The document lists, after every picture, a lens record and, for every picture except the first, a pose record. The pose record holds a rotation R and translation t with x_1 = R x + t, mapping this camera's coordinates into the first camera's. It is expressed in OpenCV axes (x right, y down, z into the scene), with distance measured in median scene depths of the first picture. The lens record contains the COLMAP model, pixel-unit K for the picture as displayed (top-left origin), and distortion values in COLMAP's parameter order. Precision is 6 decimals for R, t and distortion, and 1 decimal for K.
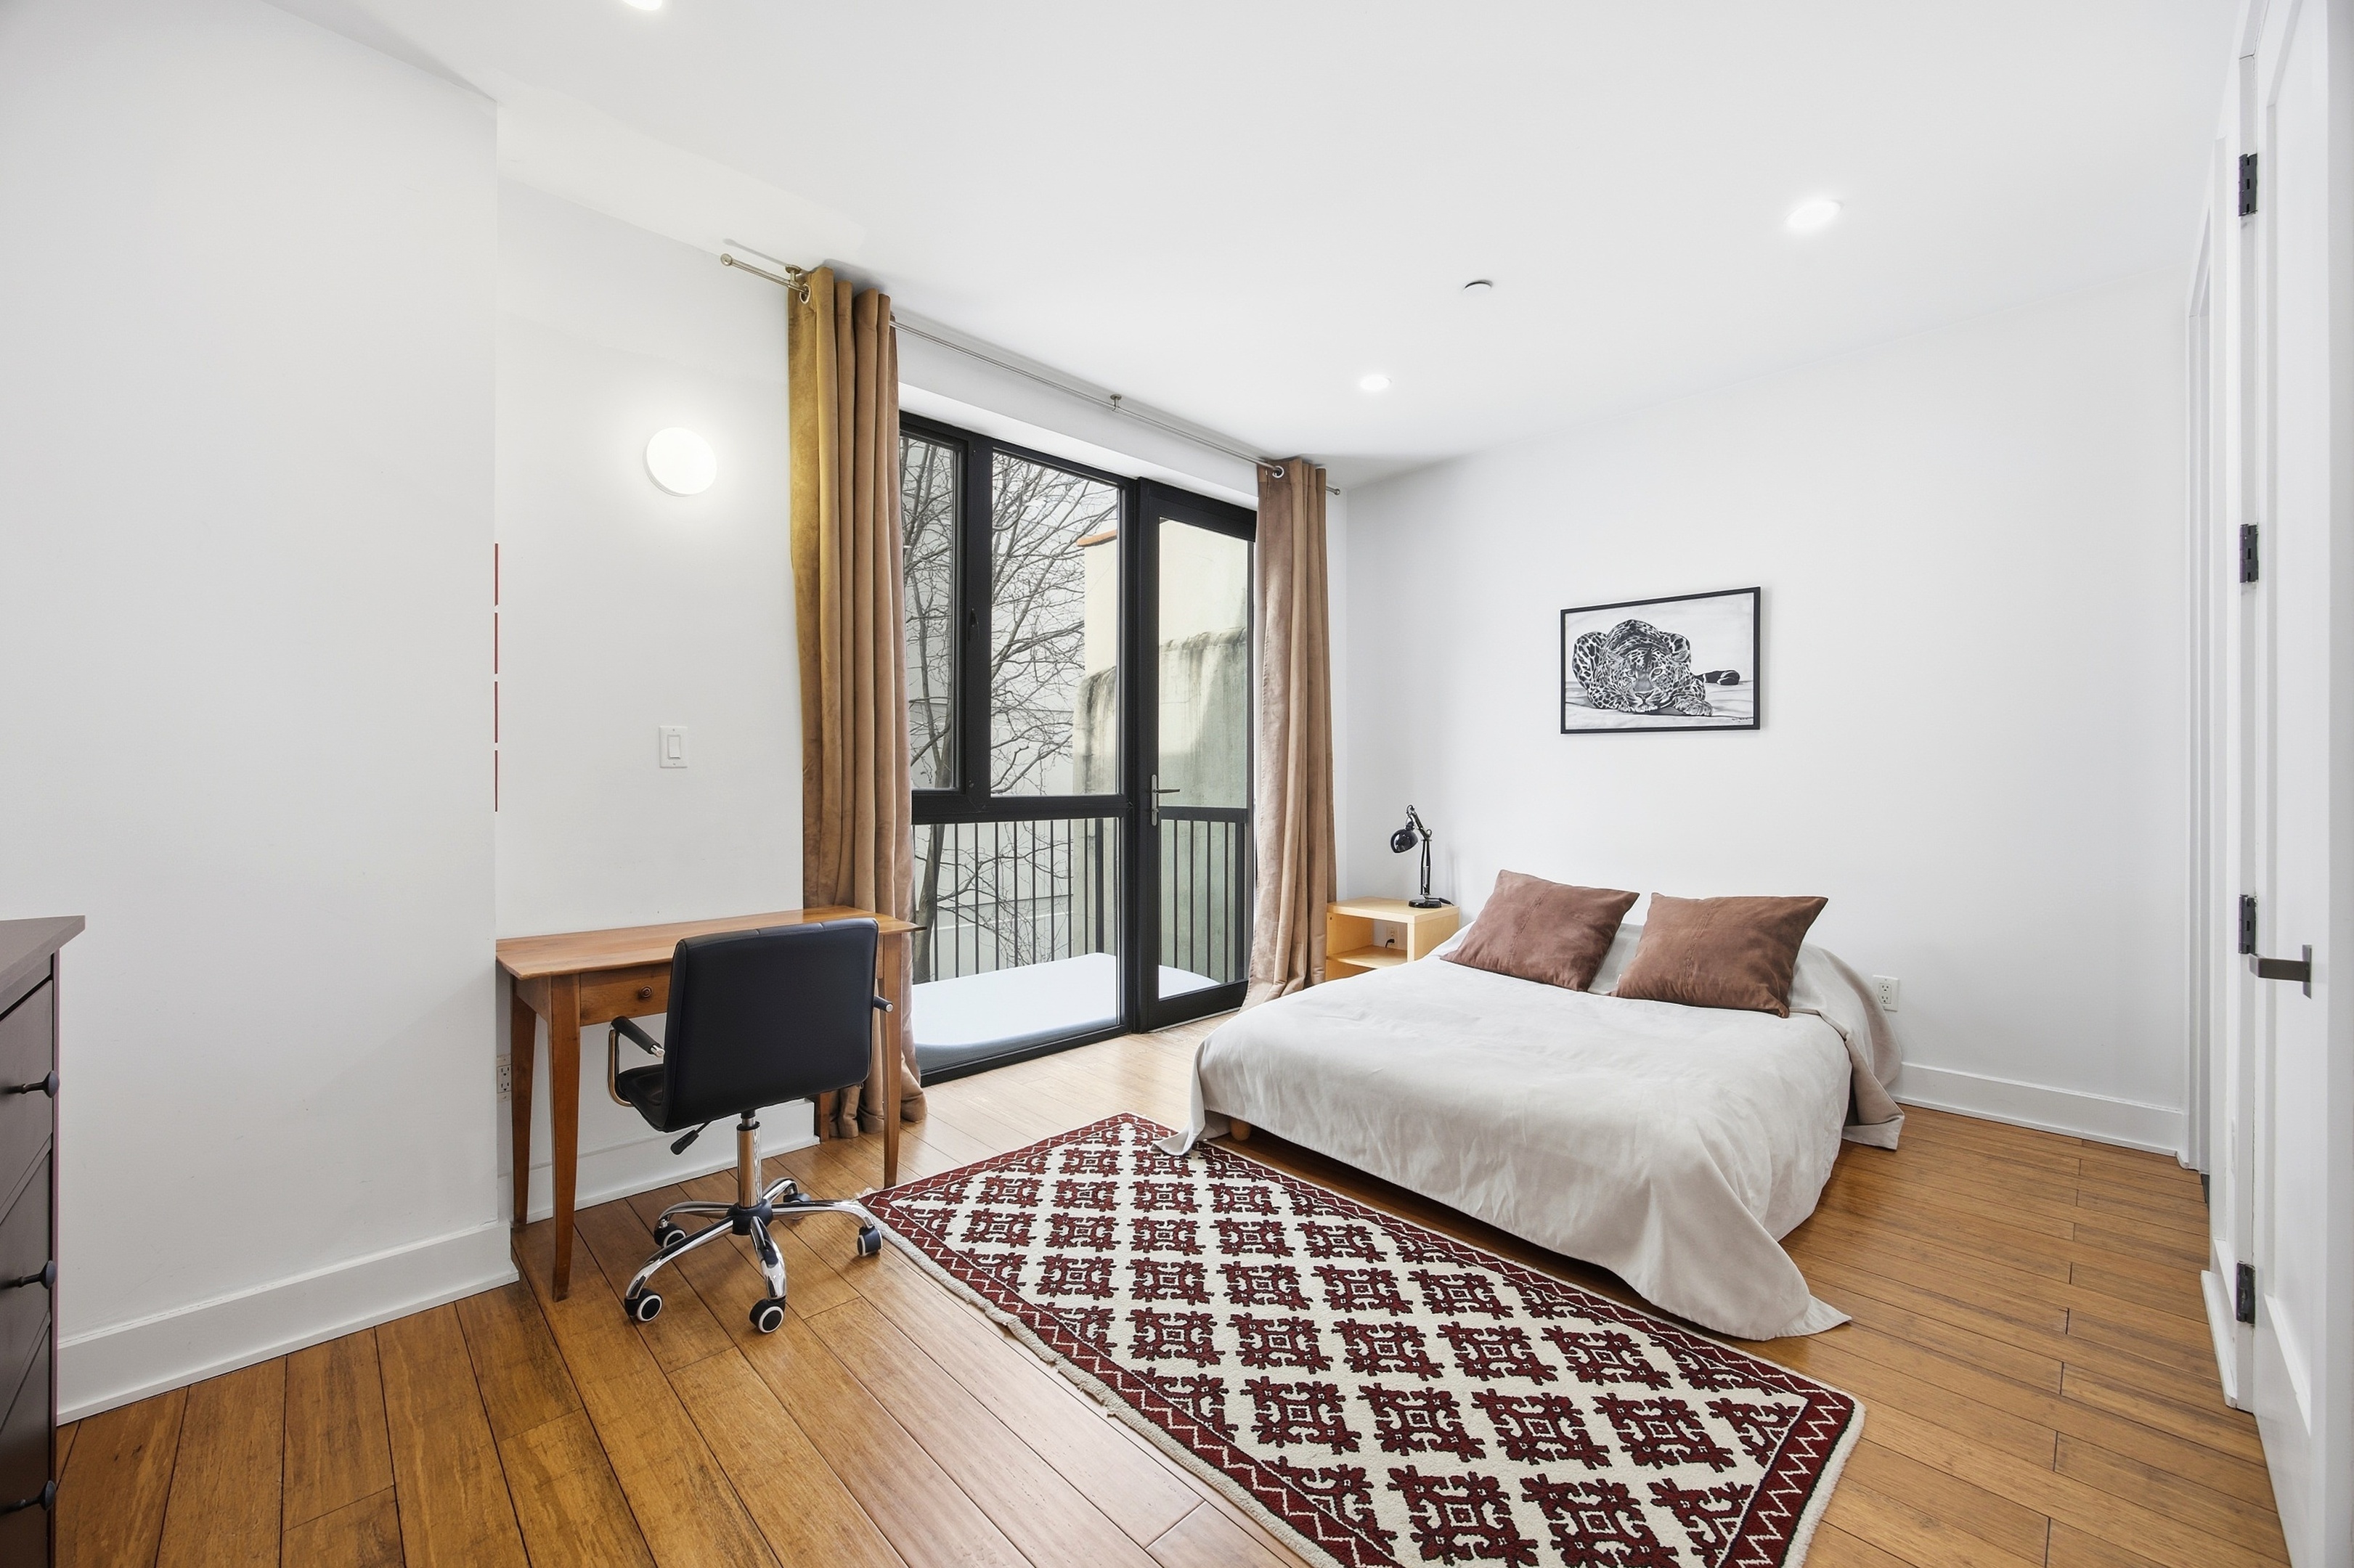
lens RADIAL K [[915.3, 0, 1174.1], [0, 915.3, 774.6], [0, 0, 1]] dist [-0.017039, 0.000204]
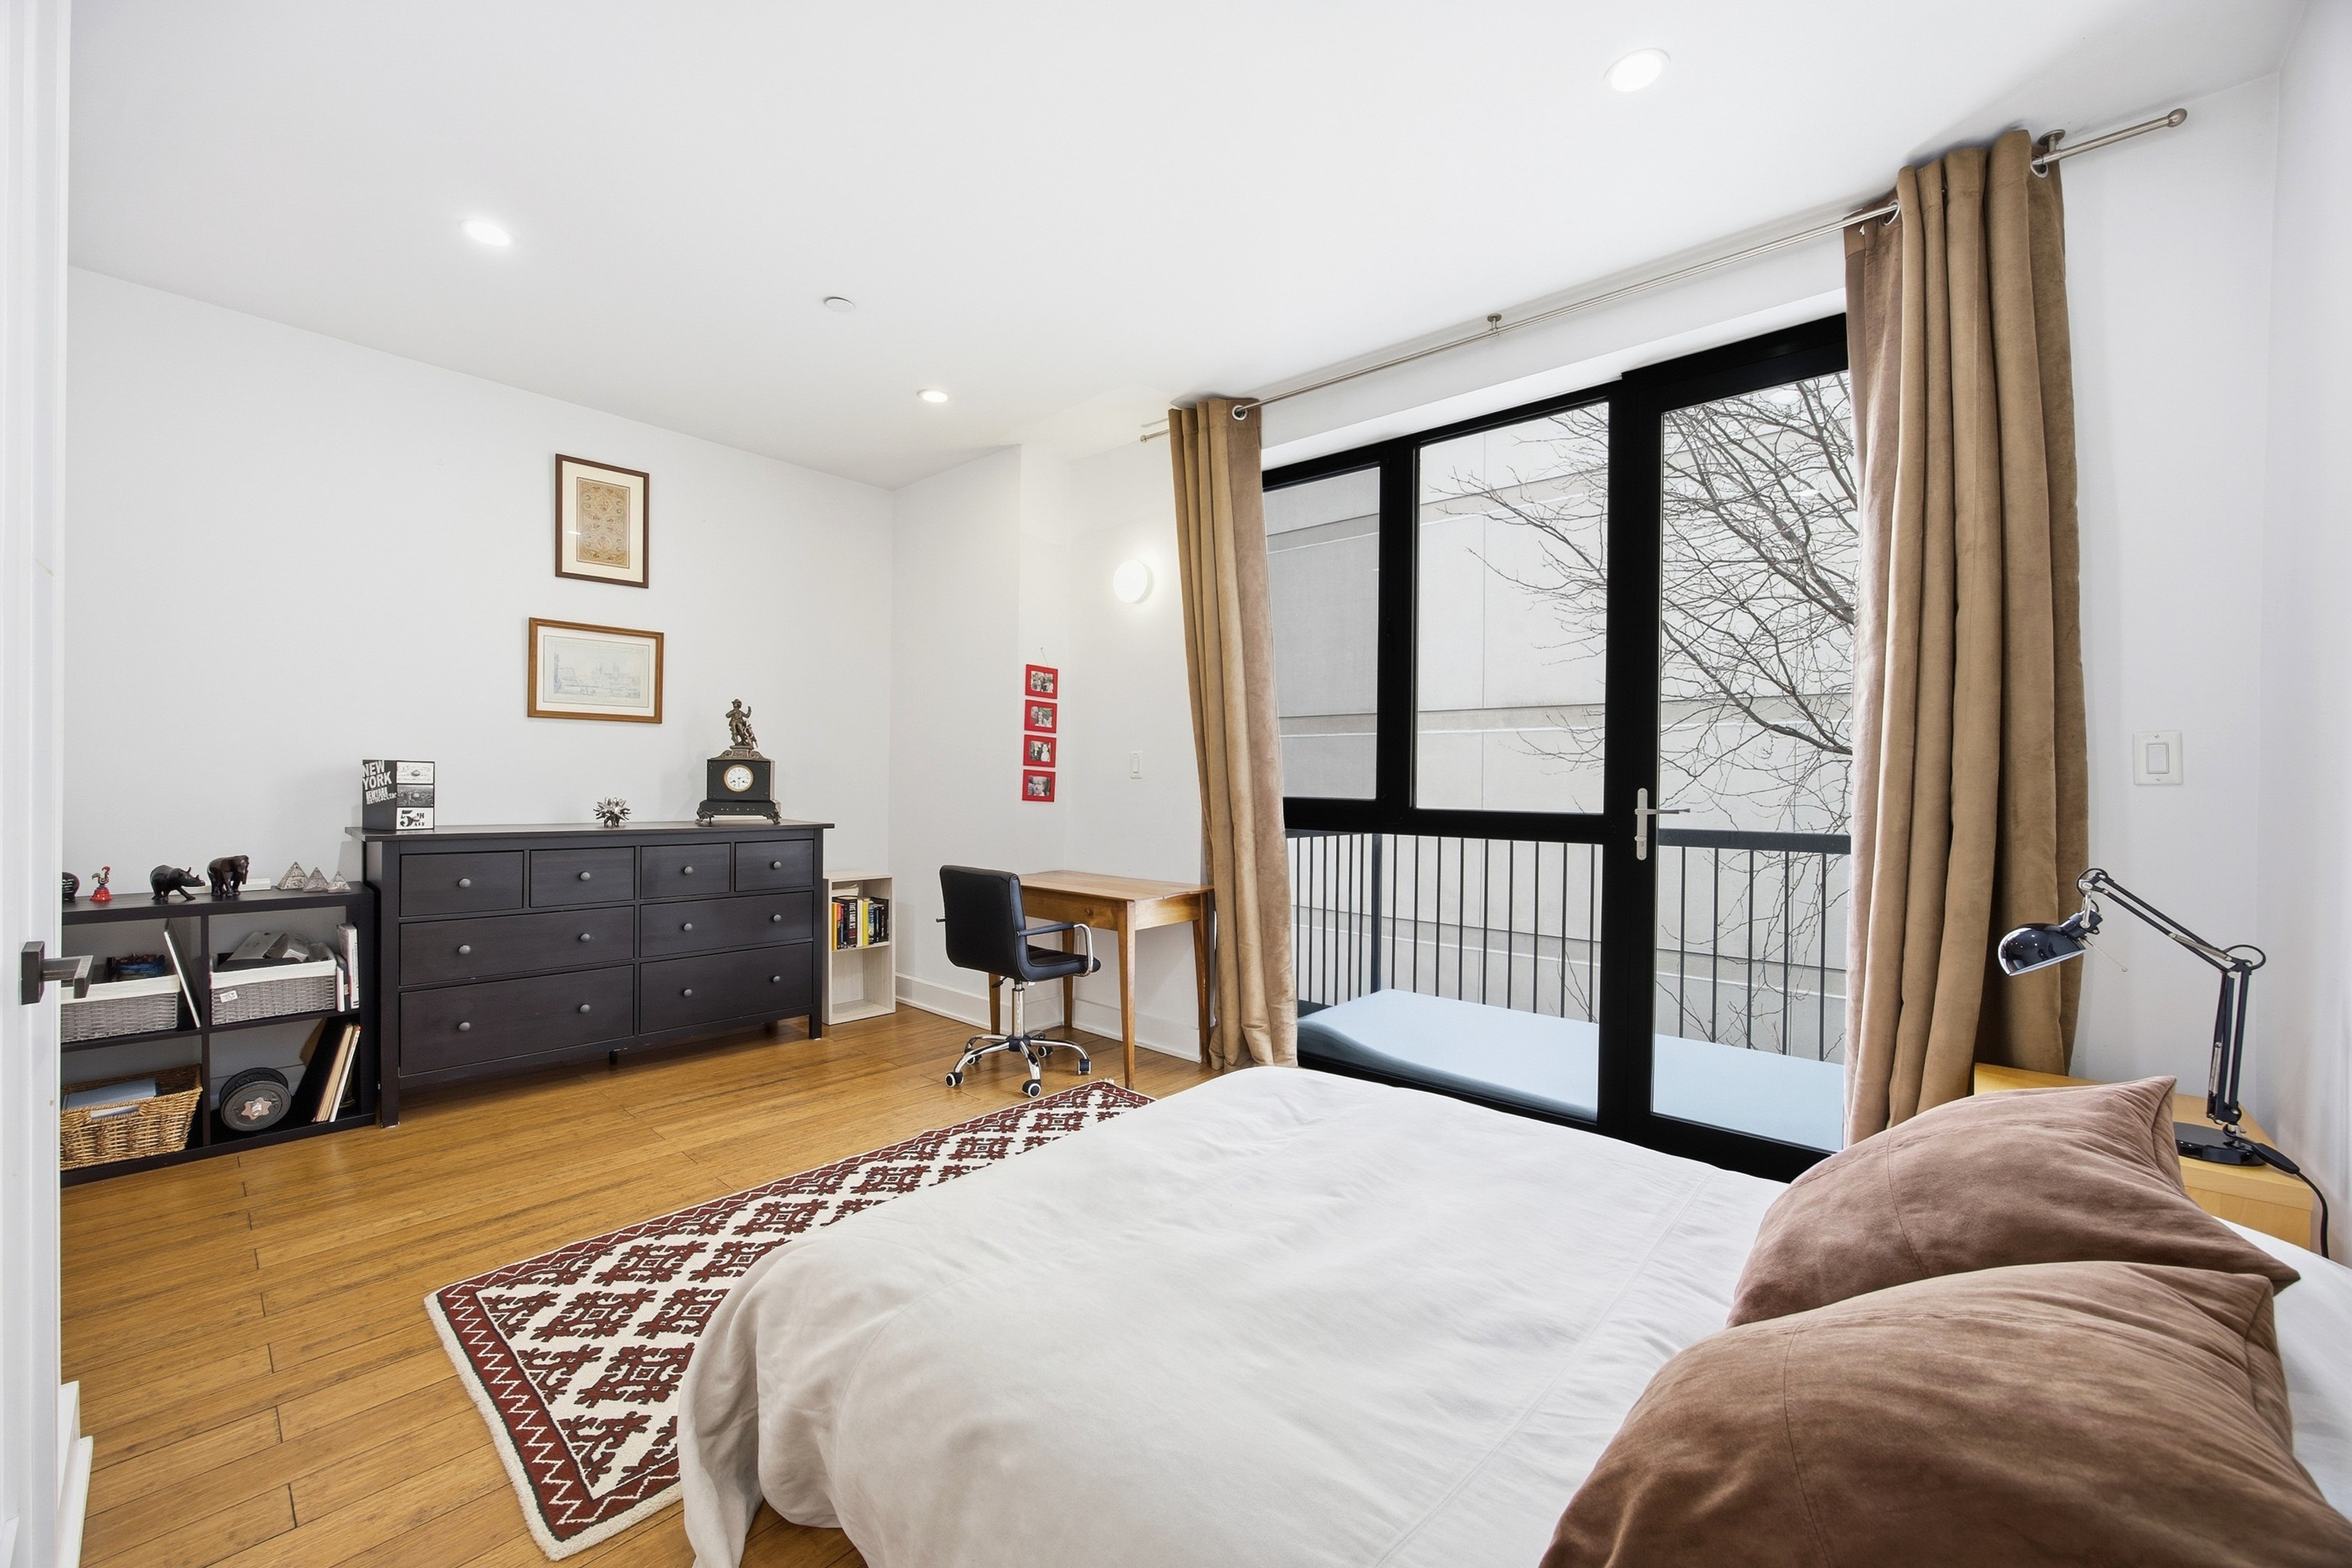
lens RADIAL K [[916.6, 0, 1176.0], [0, 916.6, 784.0], [0, 0, 1]] dist [-0.015962, 0.000187]
pose [[0.066496, -0.000470, -0.997787, 0.815625], [-0.009097, 0.999958, -0.001078, 0.001228], [0.997745, 0.009148, 0.066489, 0.758836]]
